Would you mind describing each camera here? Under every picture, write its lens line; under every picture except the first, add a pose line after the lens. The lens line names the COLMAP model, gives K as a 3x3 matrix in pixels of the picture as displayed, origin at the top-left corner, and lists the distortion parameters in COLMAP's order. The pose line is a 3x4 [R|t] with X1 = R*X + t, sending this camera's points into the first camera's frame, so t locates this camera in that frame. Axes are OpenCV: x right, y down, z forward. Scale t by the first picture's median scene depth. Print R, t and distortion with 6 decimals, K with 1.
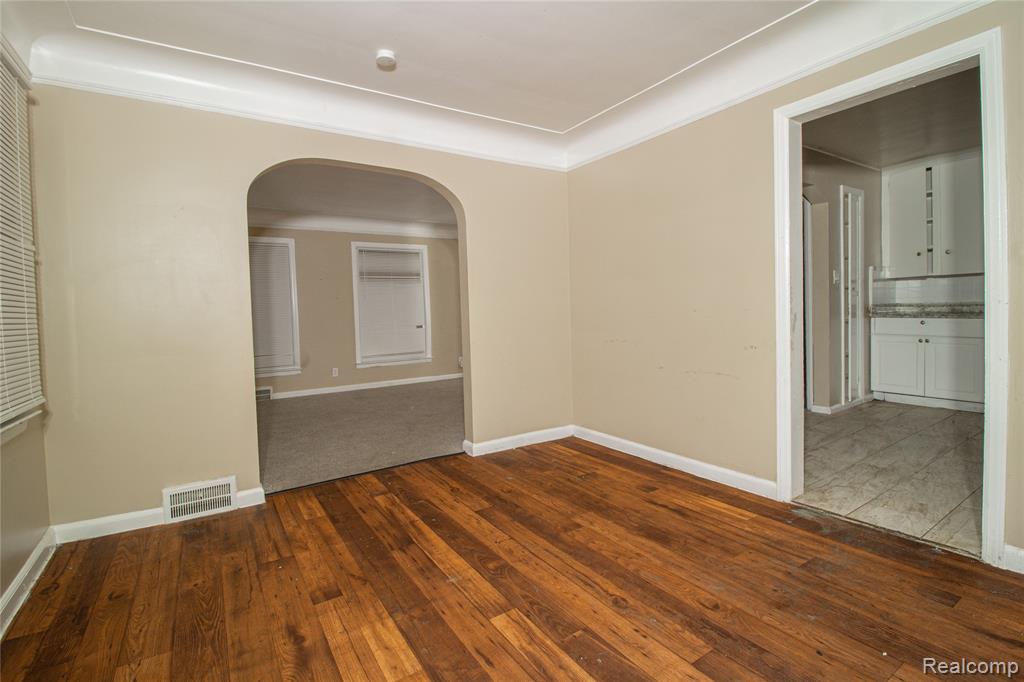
lens RADIAL K [[476.3, 0, 513.4], [0, 476.3, 325.7], [0, 0, 1]] dist [-0.019668, -0.000845]
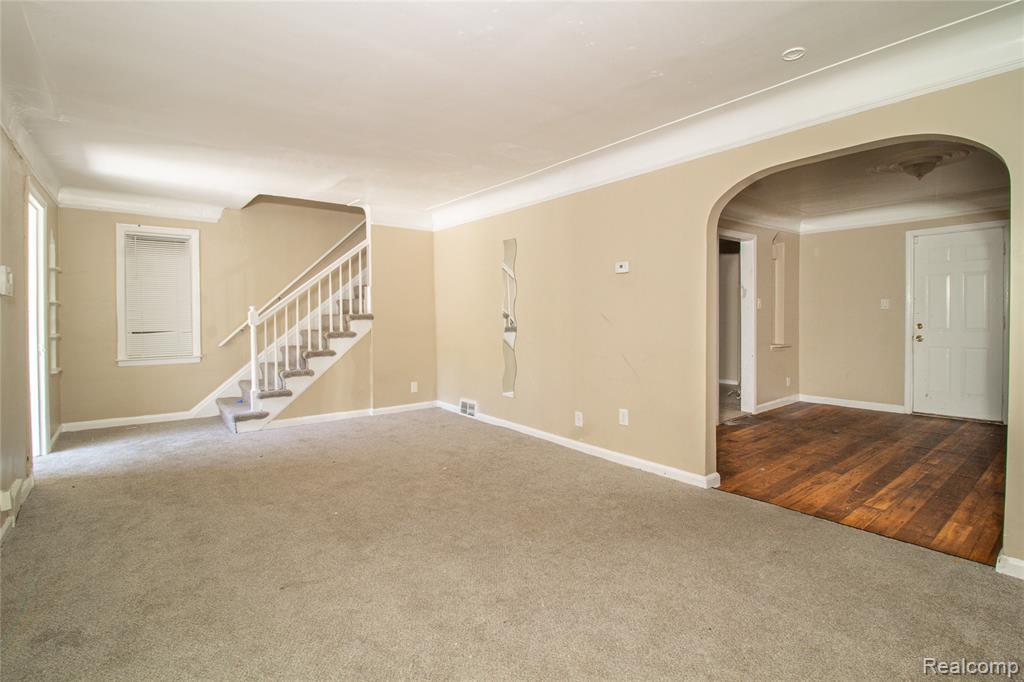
lens RADIAL K [[477.9, 0, 511.9], [0, 477.9, 324.5], [0, 0, 1]] dist [-0.039147, -0.000340]
pose [[-0.081477, 0.021083, 0.996452, -1.299919], [0.035857, 0.999191, -0.018209, -0.037486], [-0.996030, 0.034247, -0.082167, 1.990453]]
